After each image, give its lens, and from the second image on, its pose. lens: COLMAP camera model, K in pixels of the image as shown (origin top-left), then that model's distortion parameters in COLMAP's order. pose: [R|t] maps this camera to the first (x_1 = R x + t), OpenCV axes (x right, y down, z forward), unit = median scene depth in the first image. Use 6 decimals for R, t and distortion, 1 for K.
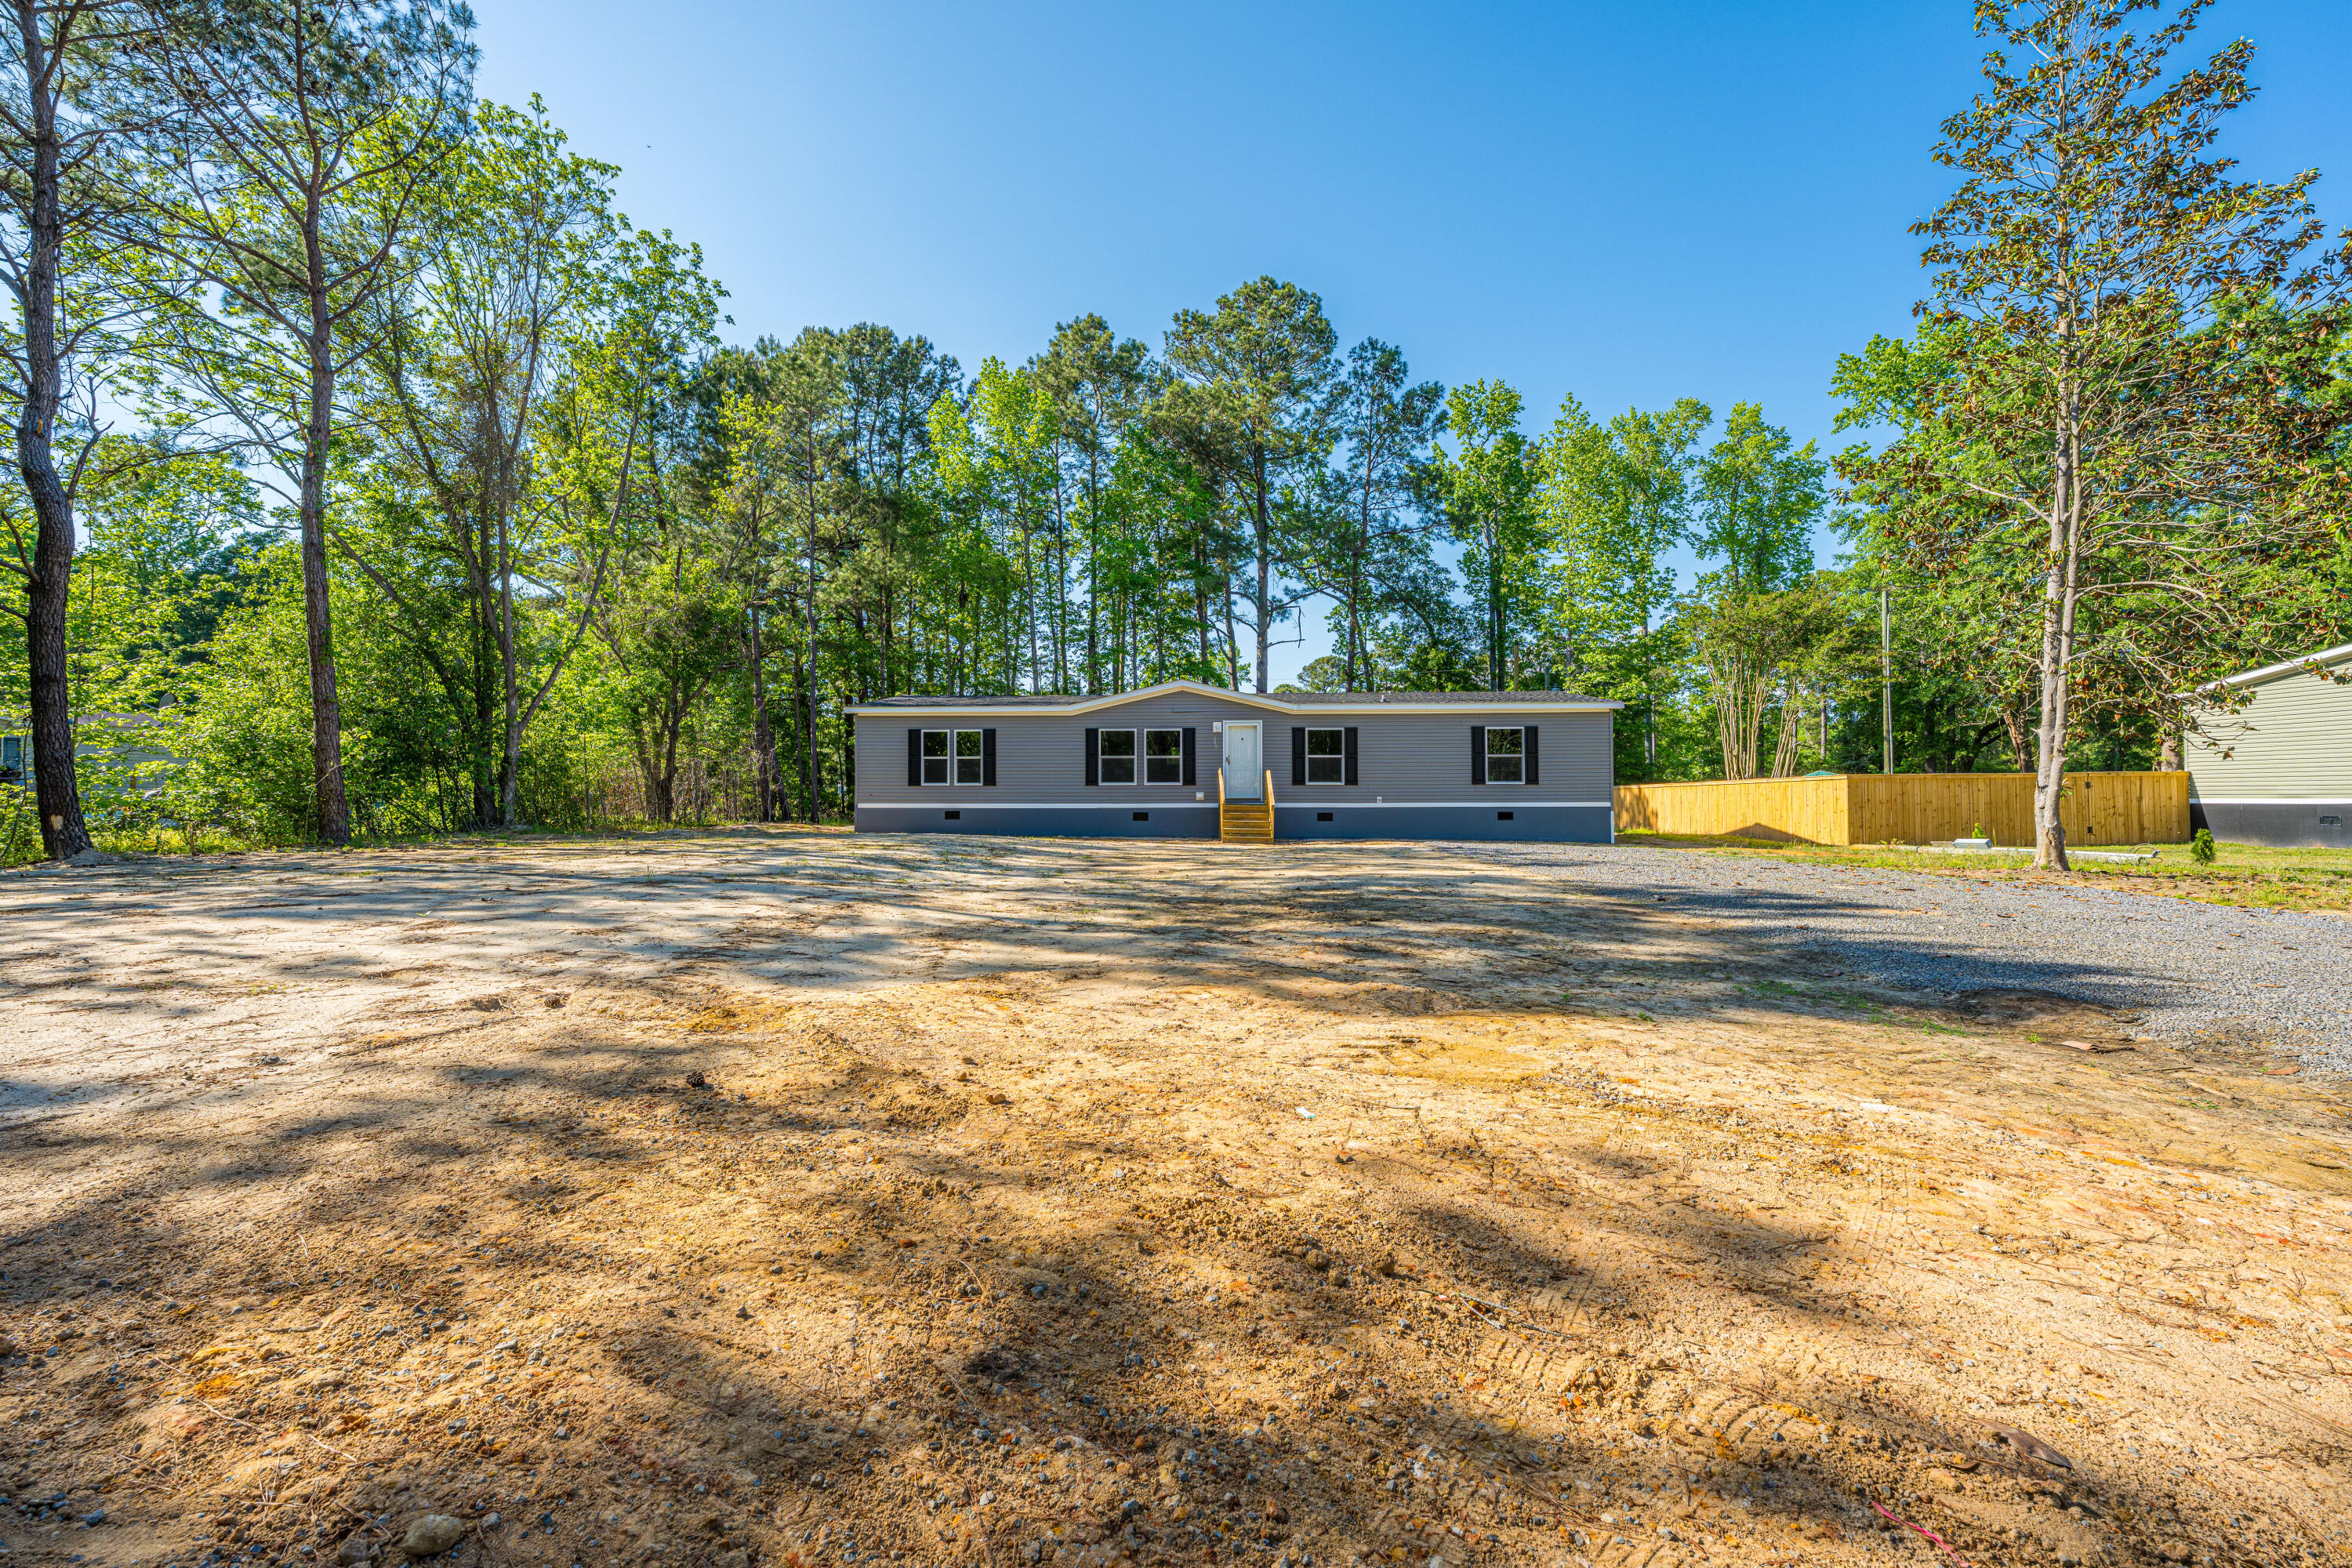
lens RADIAL K [[946.6, 0, 1178.8], [0, 946.6, 778.4], [0, 0, 1]] dist [-0.002758, 0.000122]
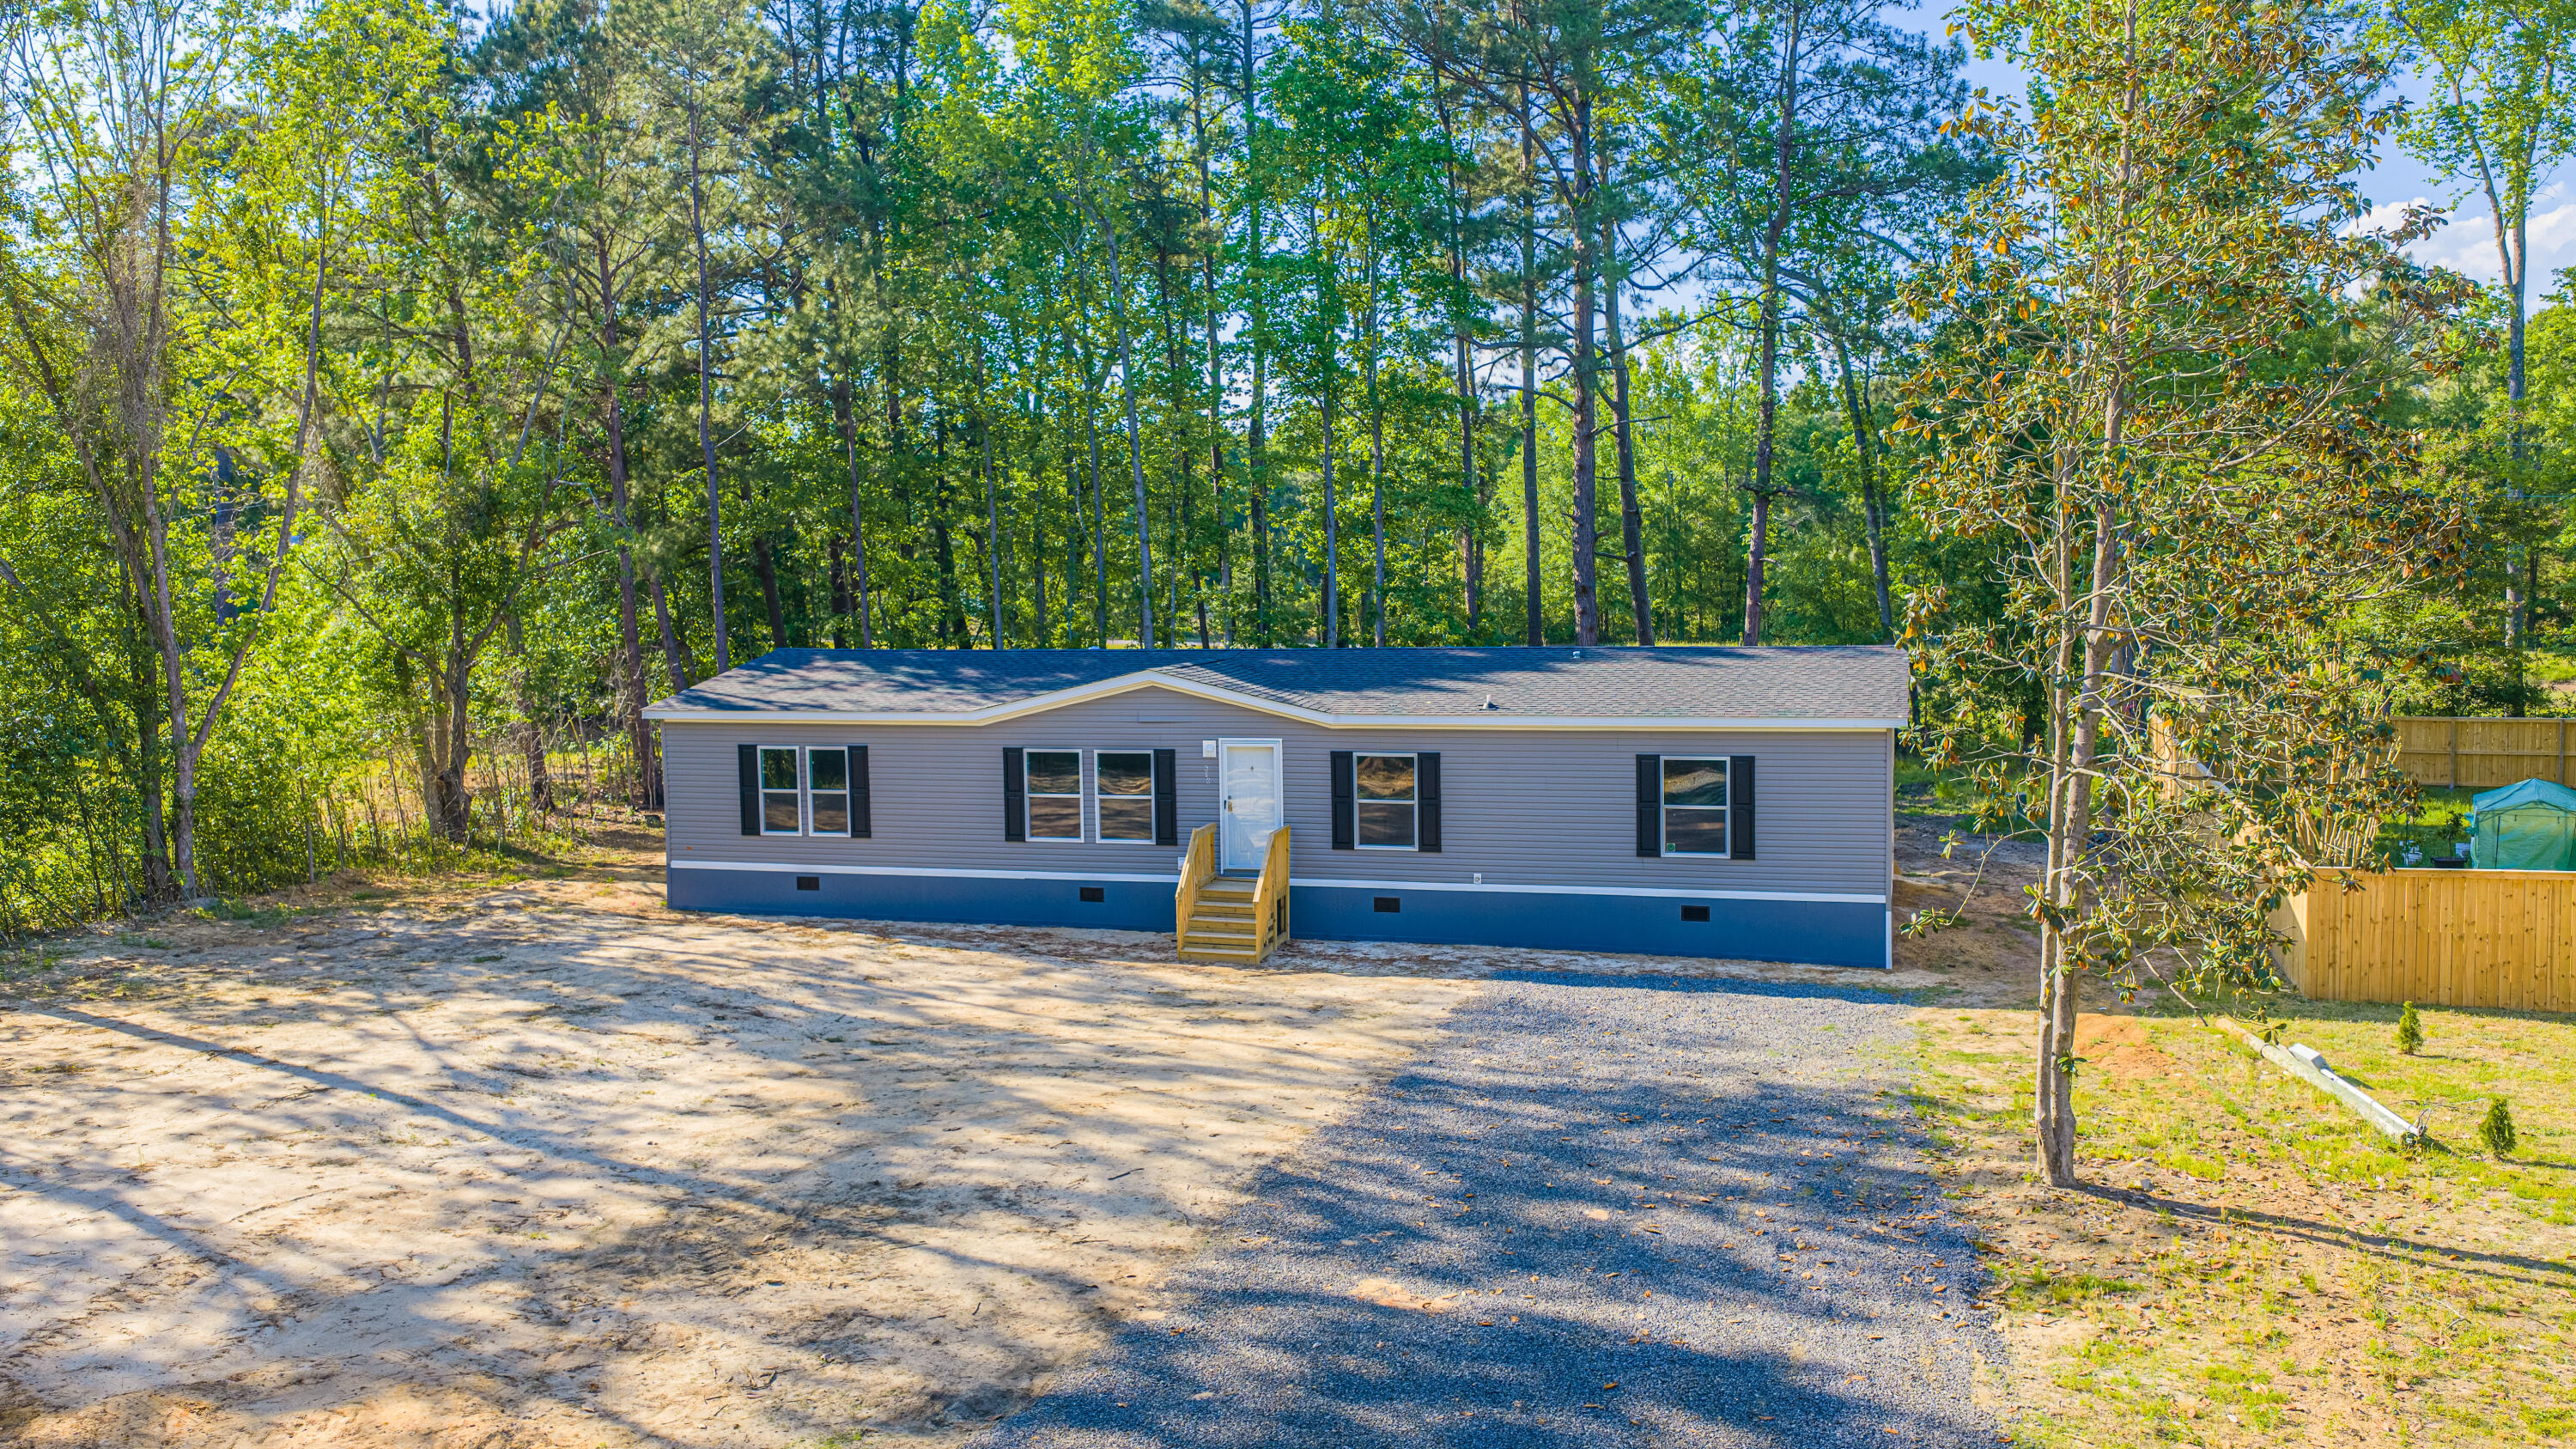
lens RADIAL K [[2145.6, 0, 1292.5], [0, 2145.6, 726.0], [0, 0, 1]] dist [0.025618, -0.059703]
pose [[0.971376, 0.006165, -0.237467, 0.405613], [0.018769, 0.994546, 0.102596, -0.203155], [0.236804, -0.104116, 0.965962, -0.280221]]
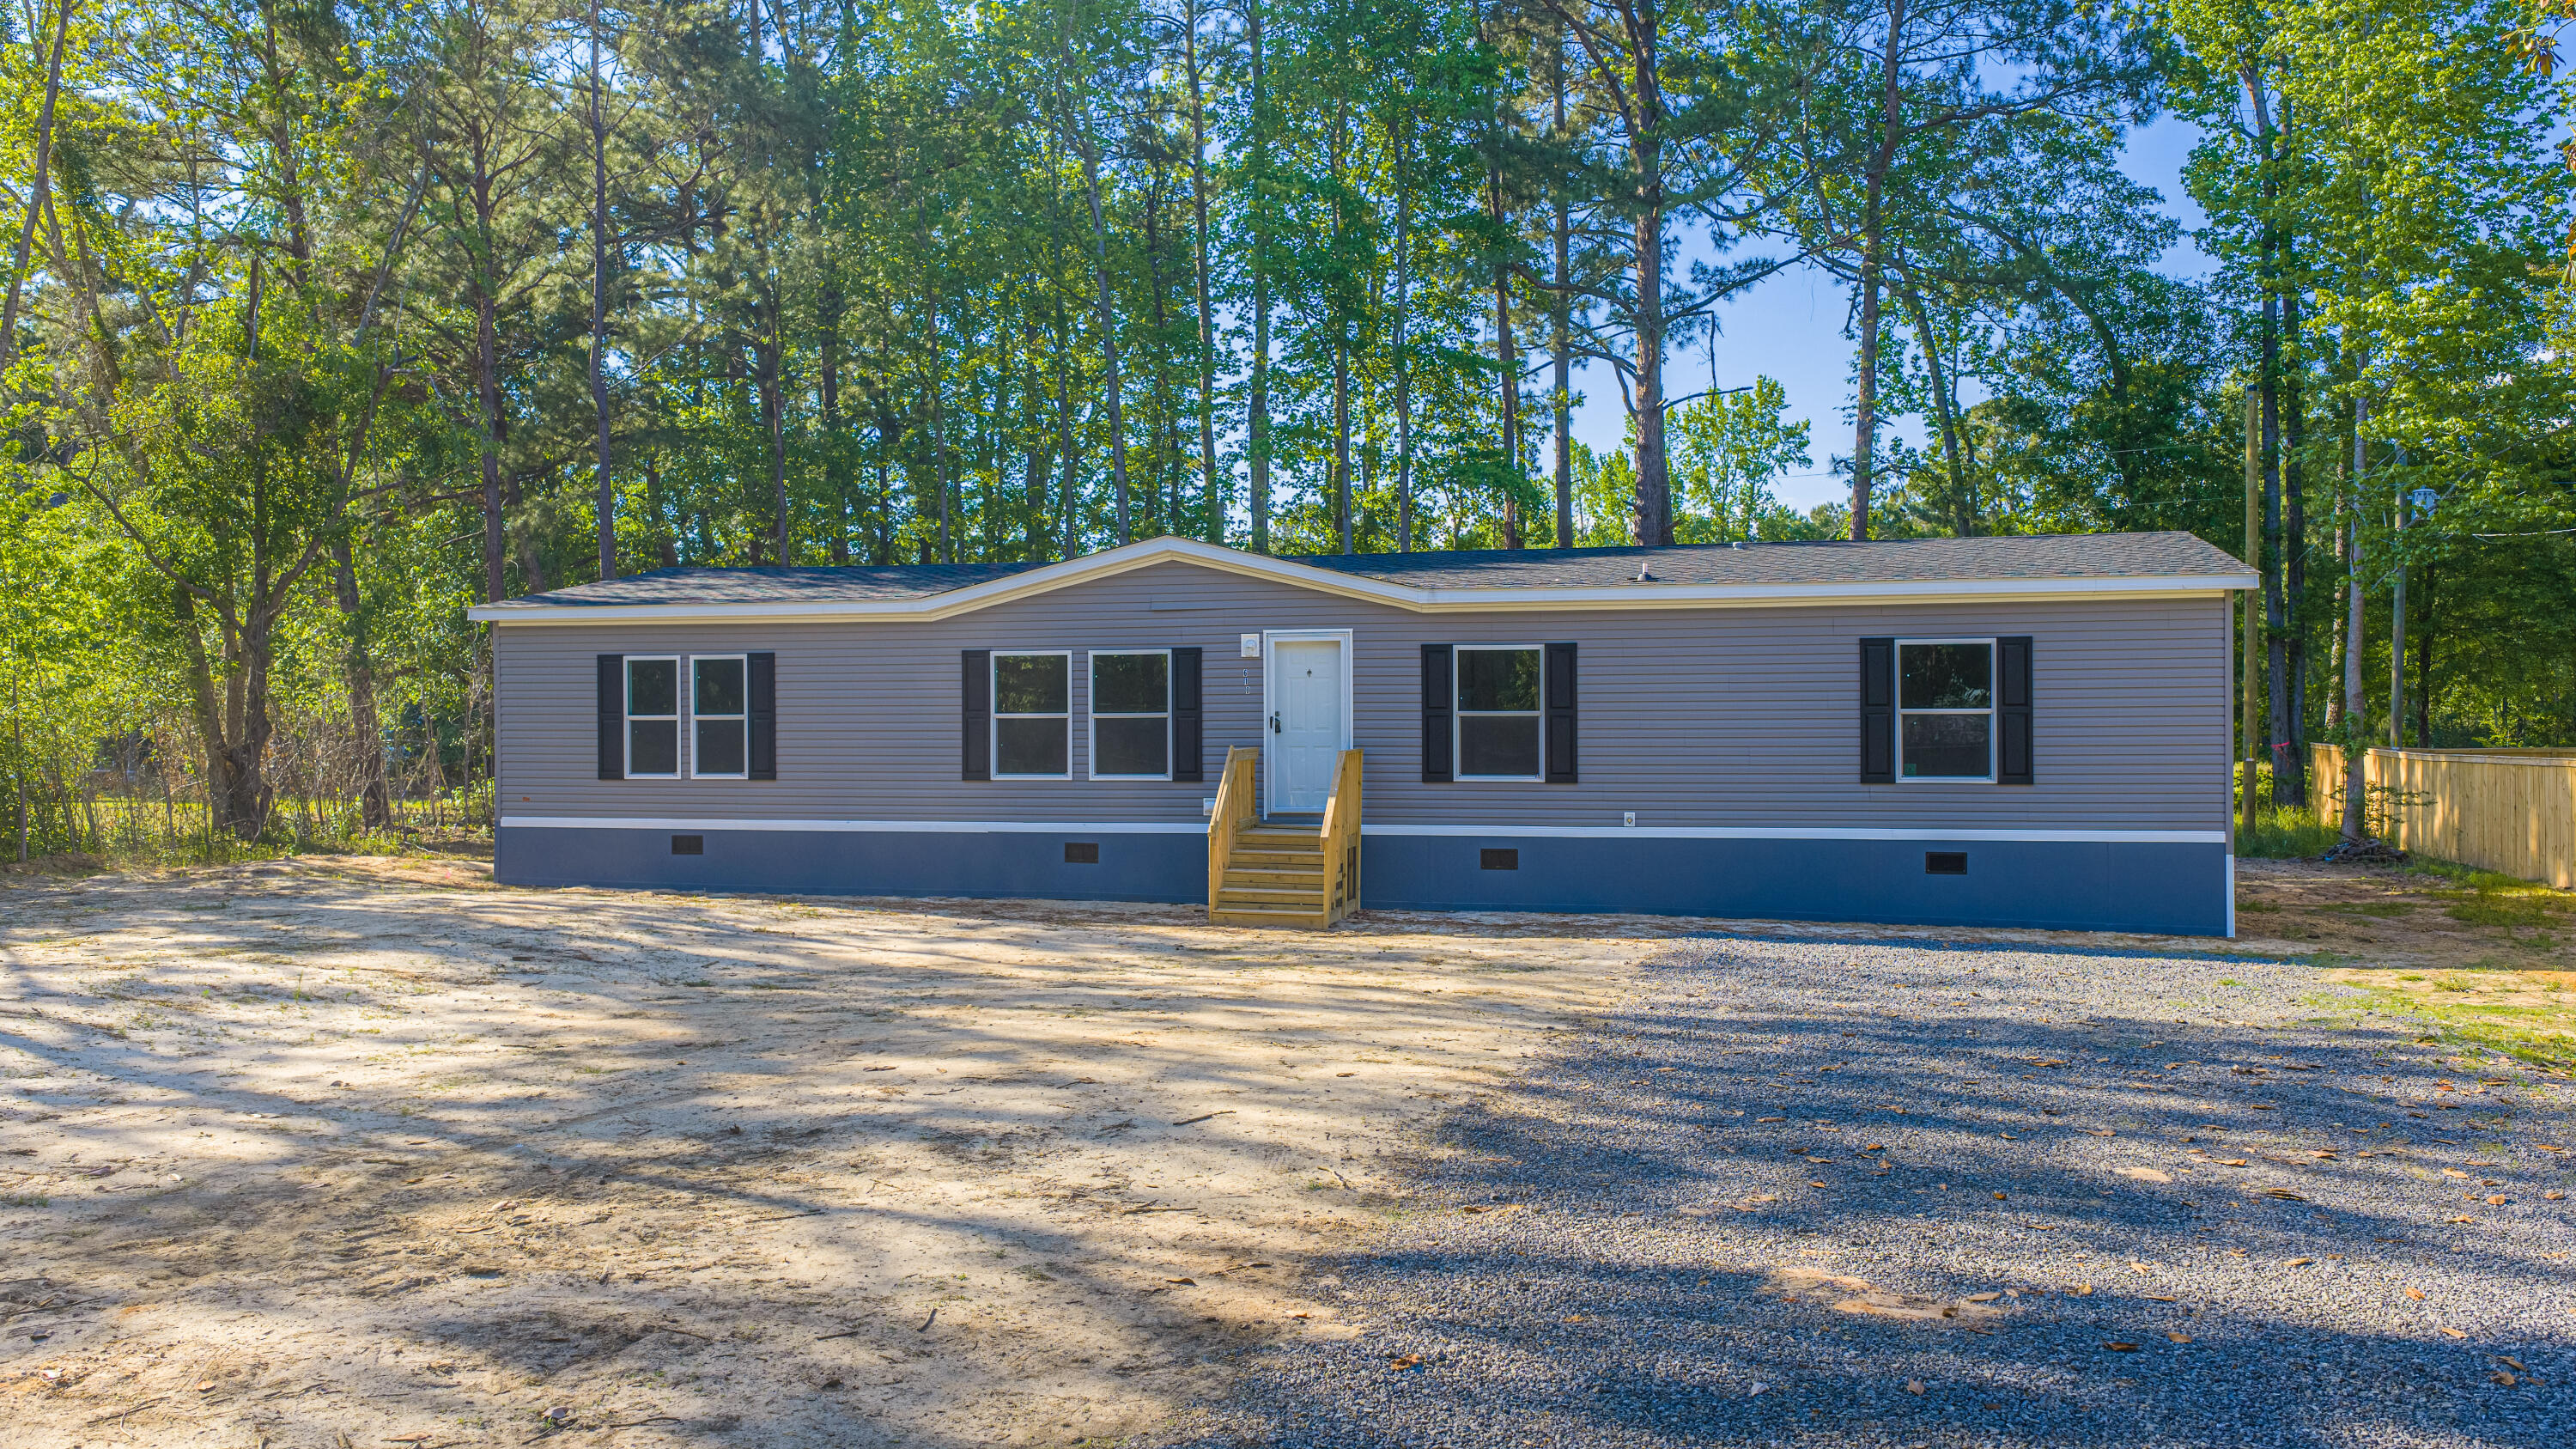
lens RADIAL K [[2145.6, 0, 1292.5], [0, 2145.6, 726.0], [0, 0, 1]] dist [0.025618, -0.059703]
pose [[0.977739, -0.001357, -0.209821, 0.259717], [0.006390, 0.999708, 0.023310, -0.039865], [0.209728, -0.024131, 0.977462, 0.056261]]
